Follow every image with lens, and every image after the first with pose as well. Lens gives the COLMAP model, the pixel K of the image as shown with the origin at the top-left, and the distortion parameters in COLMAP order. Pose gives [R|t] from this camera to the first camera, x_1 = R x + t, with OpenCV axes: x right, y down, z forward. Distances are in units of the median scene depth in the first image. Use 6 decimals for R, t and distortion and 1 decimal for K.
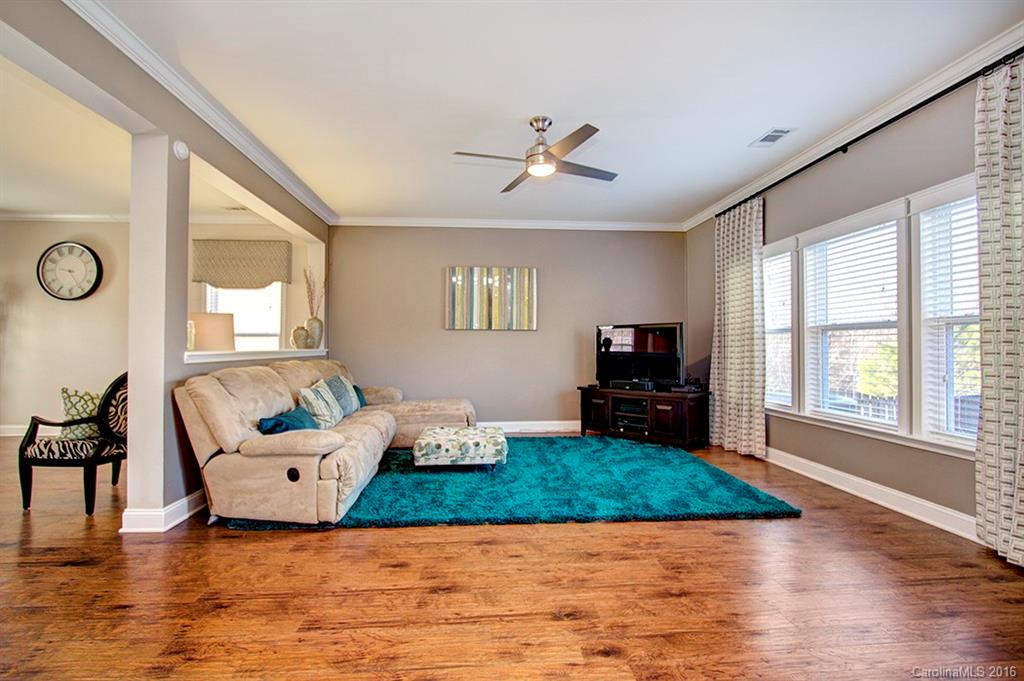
lens RADIAL K [[475.7, 0, 510.3], [0, 475.7, 341.0], [0, 0, 1]] dist [-0.015486, -0.000158]
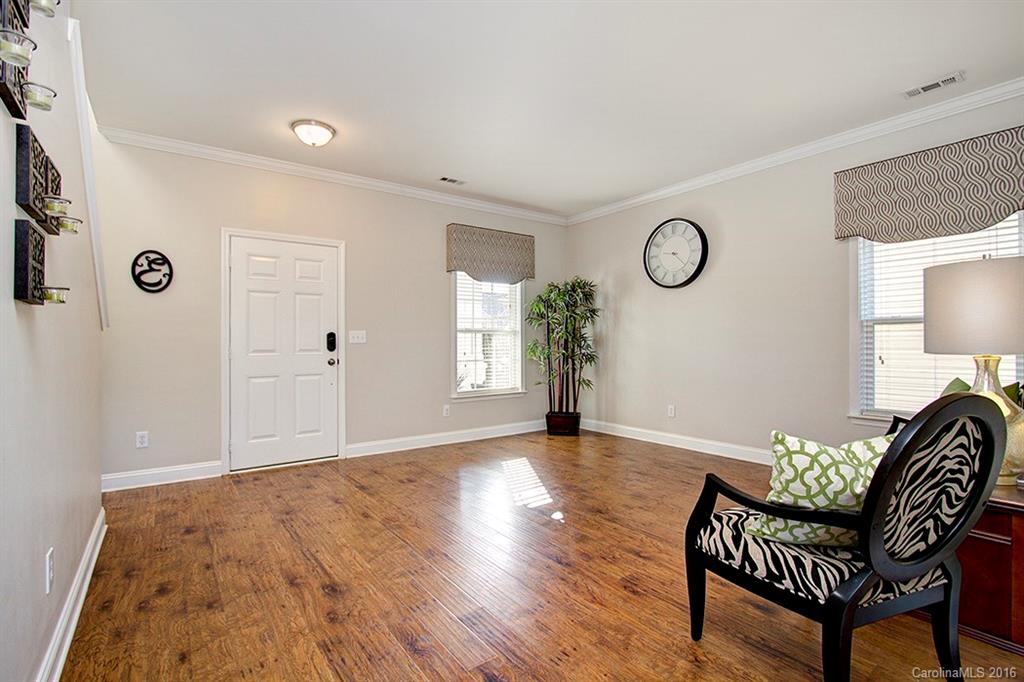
lens RADIAL K [[475.7, 0, 510.3], [0, 475.7, 341.6], [0, 0, 1]] dist [-0.015486, -0.000158]
pose [[0.533606, -0.008646, -0.845689, -0.694683], [0.018862, 0.999821, 0.001680, 0.007846], [0.845523, -0.016848, 0.533673, 0.536441]]
